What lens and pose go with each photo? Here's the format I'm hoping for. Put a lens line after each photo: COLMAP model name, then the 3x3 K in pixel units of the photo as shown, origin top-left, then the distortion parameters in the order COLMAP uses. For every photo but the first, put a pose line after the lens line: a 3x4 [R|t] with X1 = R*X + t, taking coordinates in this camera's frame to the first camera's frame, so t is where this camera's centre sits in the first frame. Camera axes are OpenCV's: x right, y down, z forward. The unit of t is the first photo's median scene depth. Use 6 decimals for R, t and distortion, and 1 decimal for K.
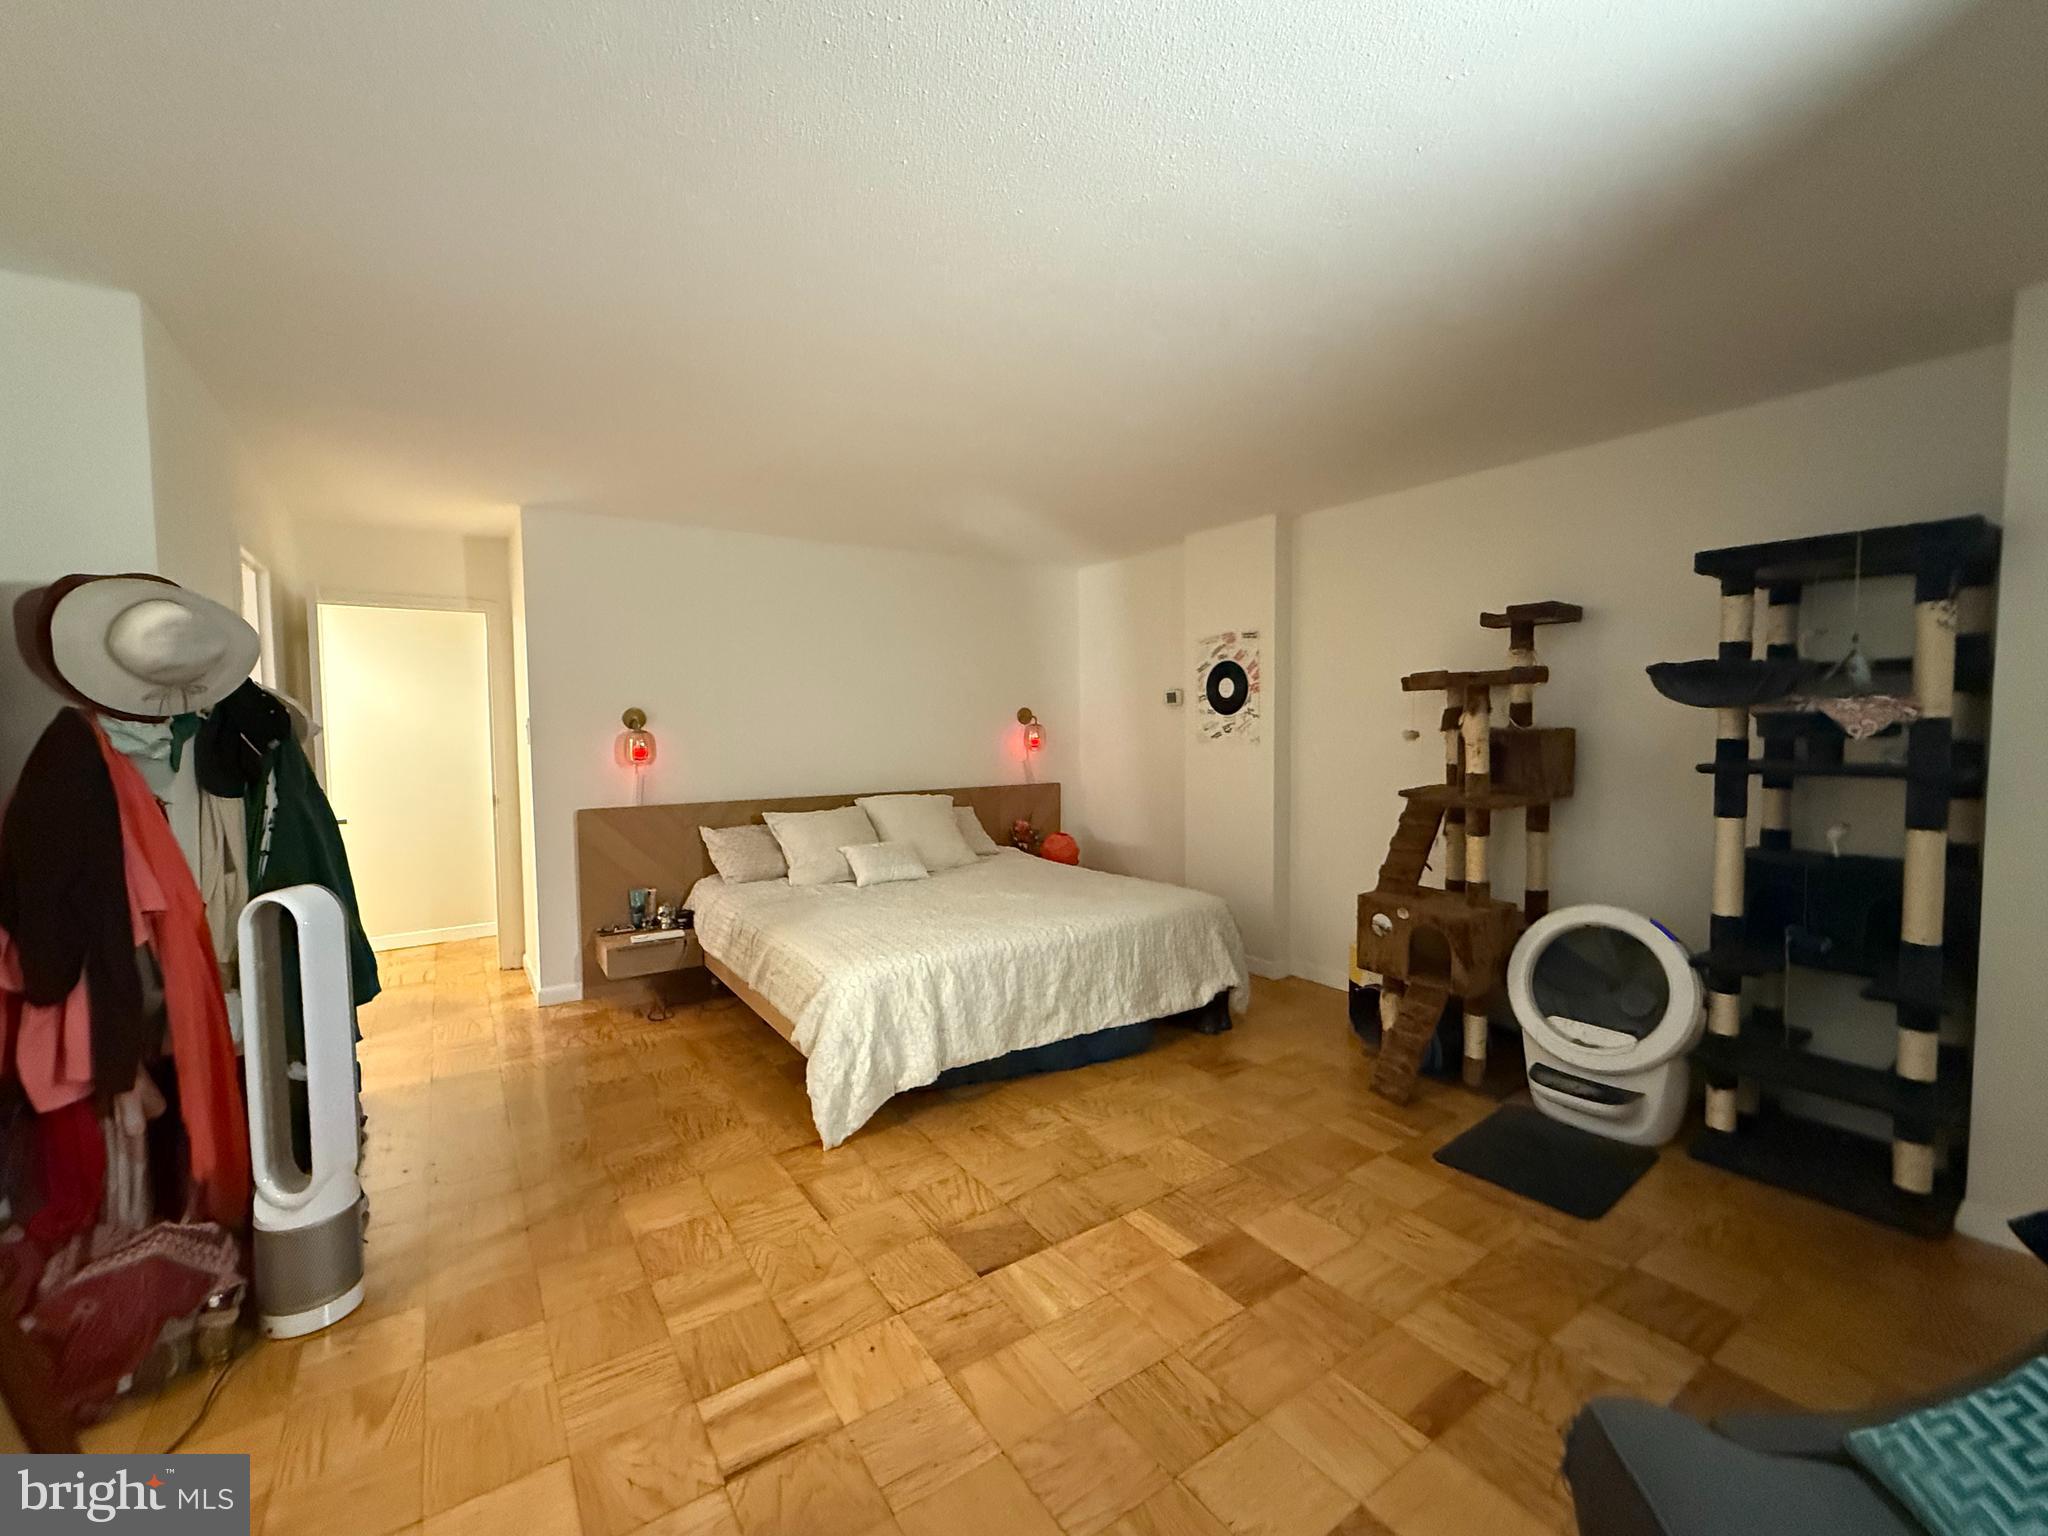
lens RADIAL K [[838.8, 0, 1024.0], [0, 838.8, 768.0], [0, 0, 1]] dist [-0.001392, -0.000569]
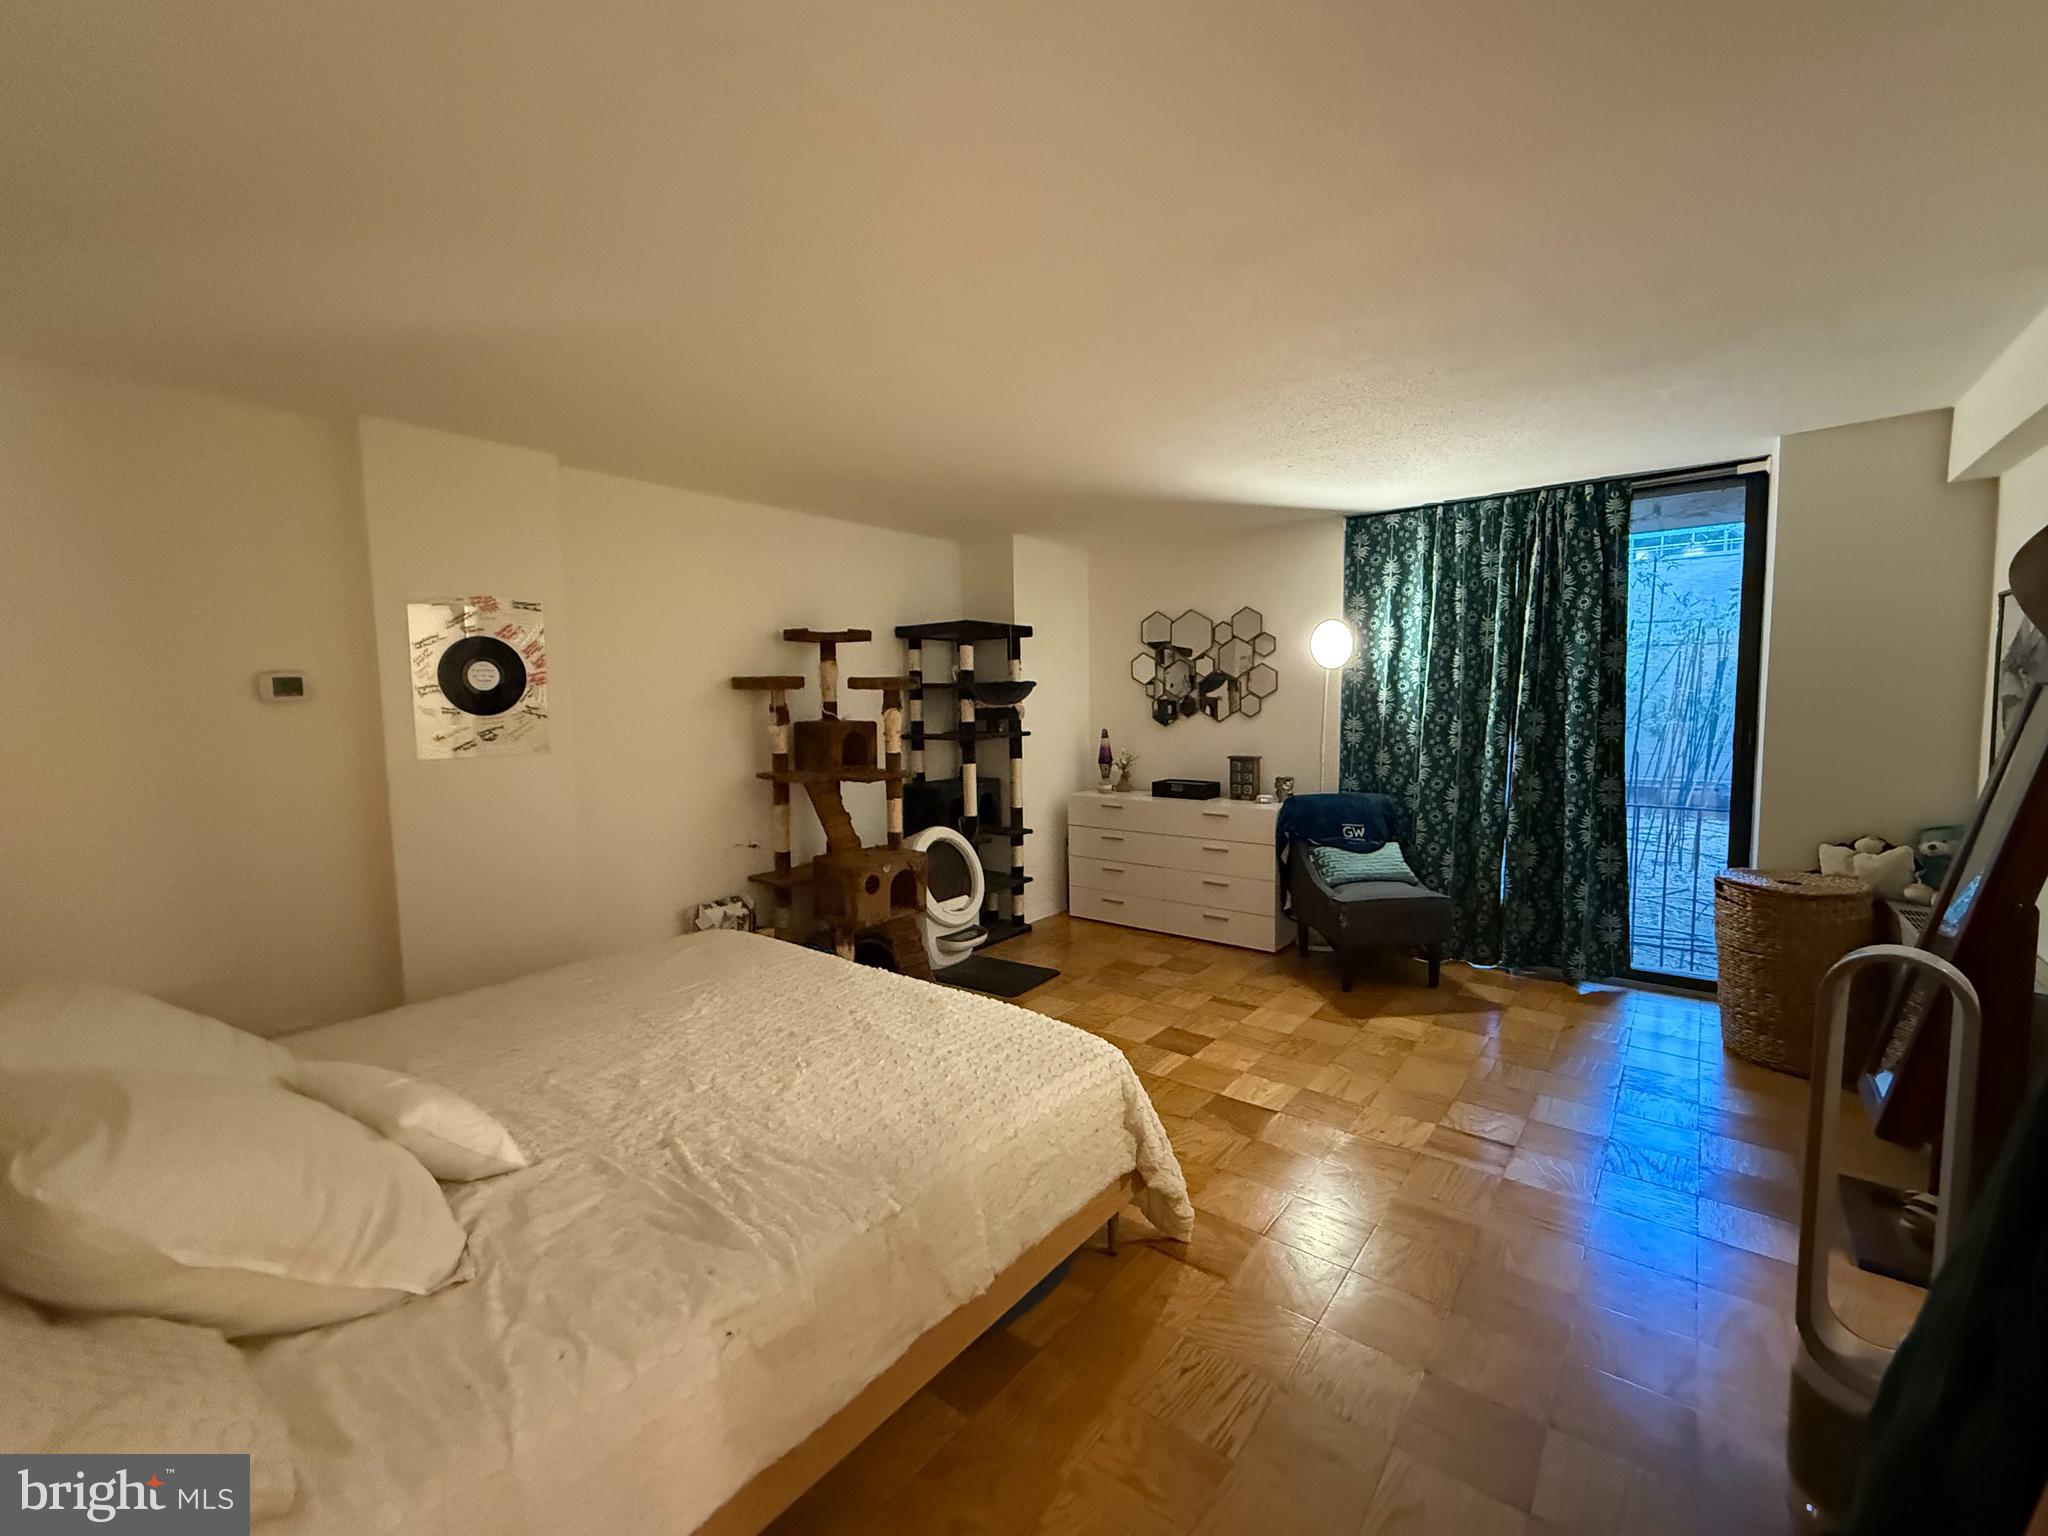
lens RADIAL K [[838.8, 0, 1024.0], [0, 838.8, 768.0], [0, 0, 1]] dist [-0.001392, -0.000569]
pose [[-0.285134, -0.060443, 0.956580, -0.562096], [0.073283, 0.993714, 0.084633, -0.047737], [-0.955682, 0.094233, -0.278913, 0.798439]]
